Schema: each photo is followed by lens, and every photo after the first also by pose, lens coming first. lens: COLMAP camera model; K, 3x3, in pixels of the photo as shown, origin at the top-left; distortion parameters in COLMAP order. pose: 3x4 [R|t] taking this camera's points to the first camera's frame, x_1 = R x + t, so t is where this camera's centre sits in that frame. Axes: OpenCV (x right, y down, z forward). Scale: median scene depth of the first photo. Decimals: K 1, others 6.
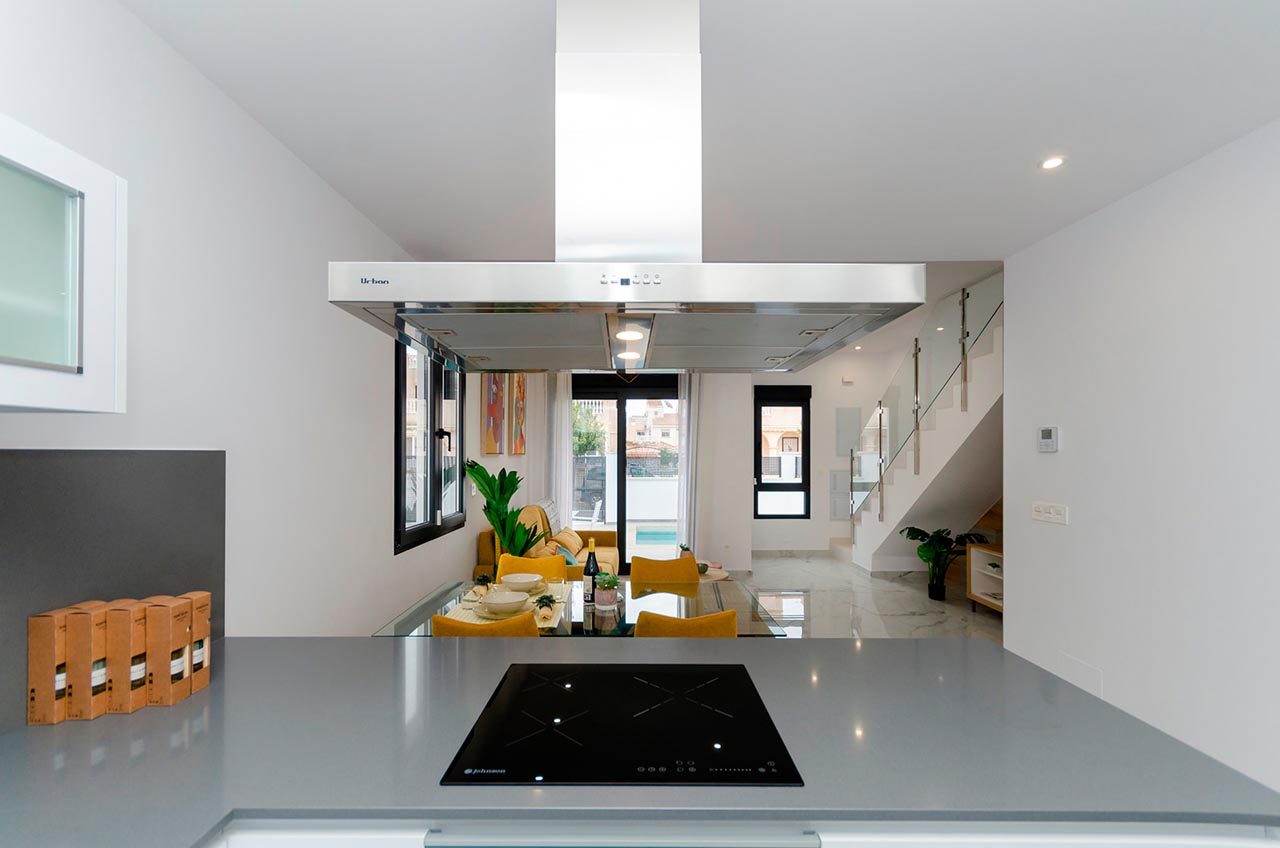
lens RADIAL K [[548.9, 0, 638.6], [0, 548.9, 448.0], [0, 0, 1]] dist [0.000041, 0.000015]
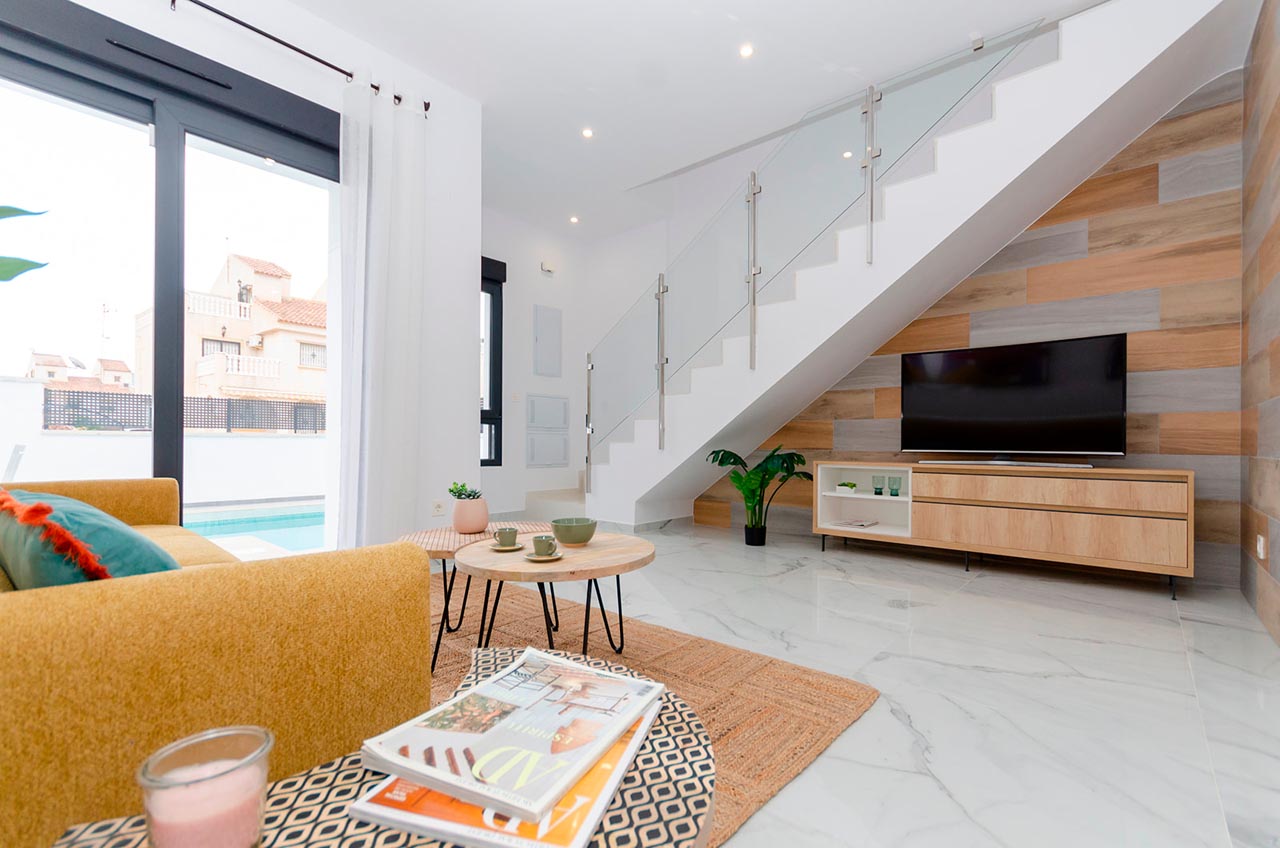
lens RADIAL K [[563.9, 0, 640.0], [0, 563.9, 424.0], [0, 0, 1]] dist [-0.002848, -0.000211]
pose [[0.662183, 0.015674, 0.749179, -0.101235], [-0.004317, 0.999844, -0.017102, 0.109598], [-0.749330, 0.008091, 0.662147, 0.526303]]
